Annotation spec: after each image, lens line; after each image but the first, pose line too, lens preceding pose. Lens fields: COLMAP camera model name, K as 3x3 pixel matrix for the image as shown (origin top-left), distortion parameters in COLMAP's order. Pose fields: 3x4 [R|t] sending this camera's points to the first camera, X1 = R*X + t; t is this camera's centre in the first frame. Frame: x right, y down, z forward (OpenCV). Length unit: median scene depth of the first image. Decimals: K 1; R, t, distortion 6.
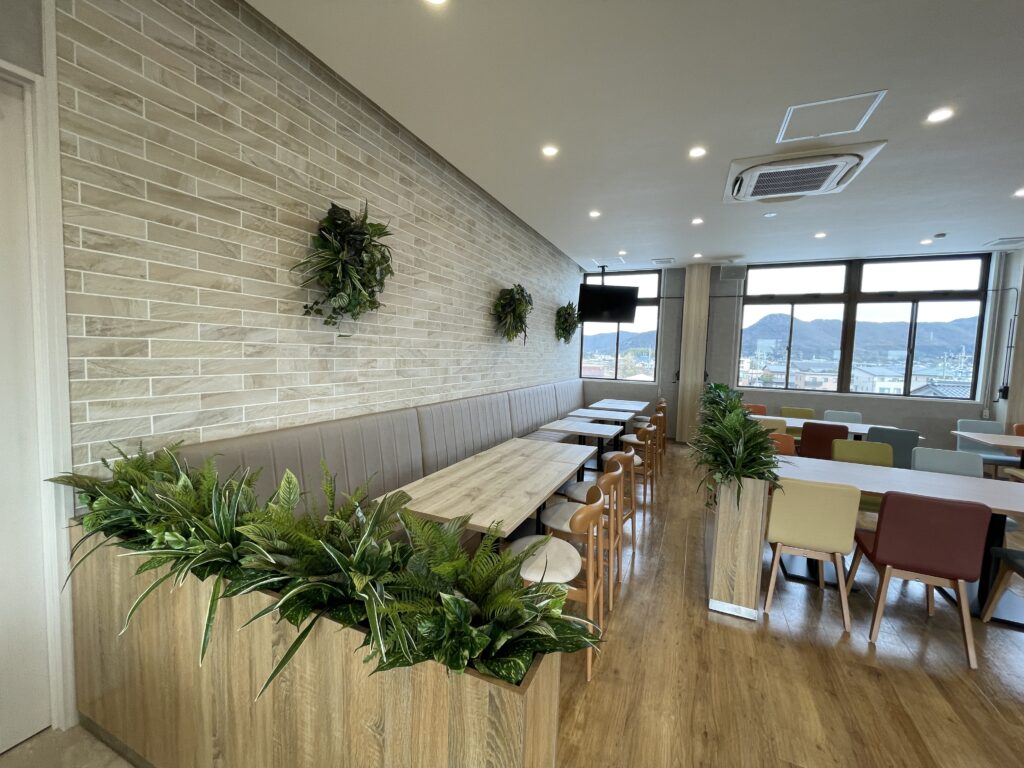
lens RADIAL K [[413.2, 0, 509.3], [0, 413.2, 381.2], [0, 0, 1]] dist [-0.000920, -0.000124]
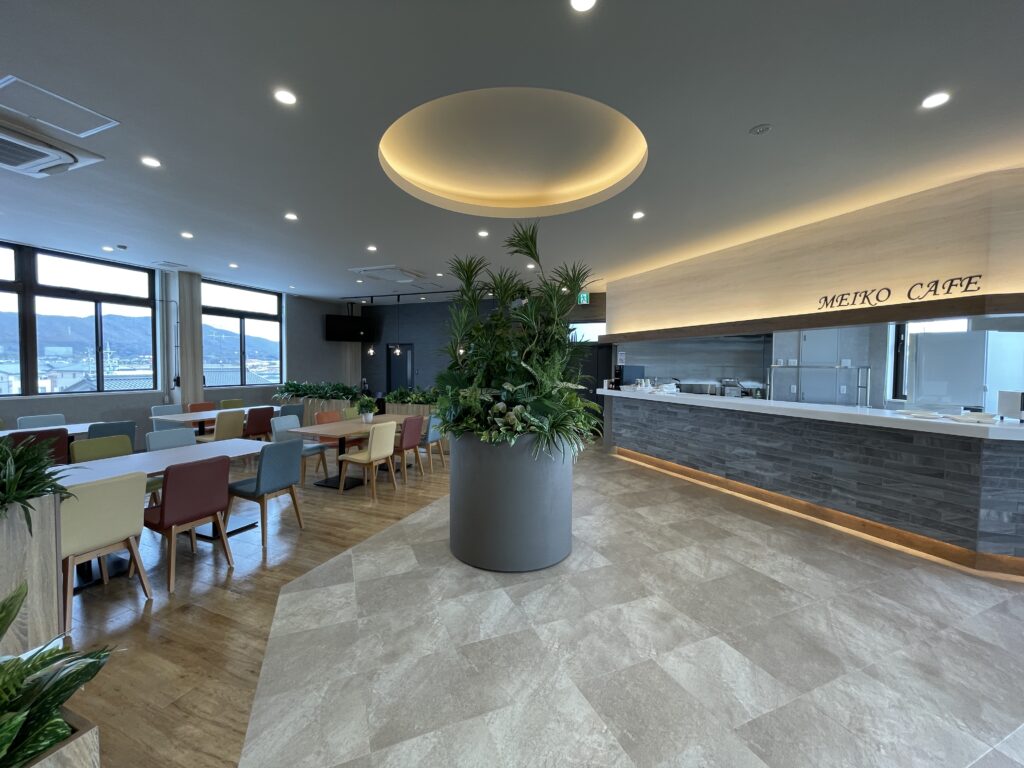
lens RADIAL K [[413.2, 0, 509.3], [0, 413.2, 381.2], [0, 0, 1]] dist [-0.000920, -0.000124]
pose [[-0.040326, -0.071540, 0.996622, -0.138647], [0.059798, 0.995473, 0.073877, -0.006960], [-0.997396, 0.062575, -0.035865, 0.004803]]
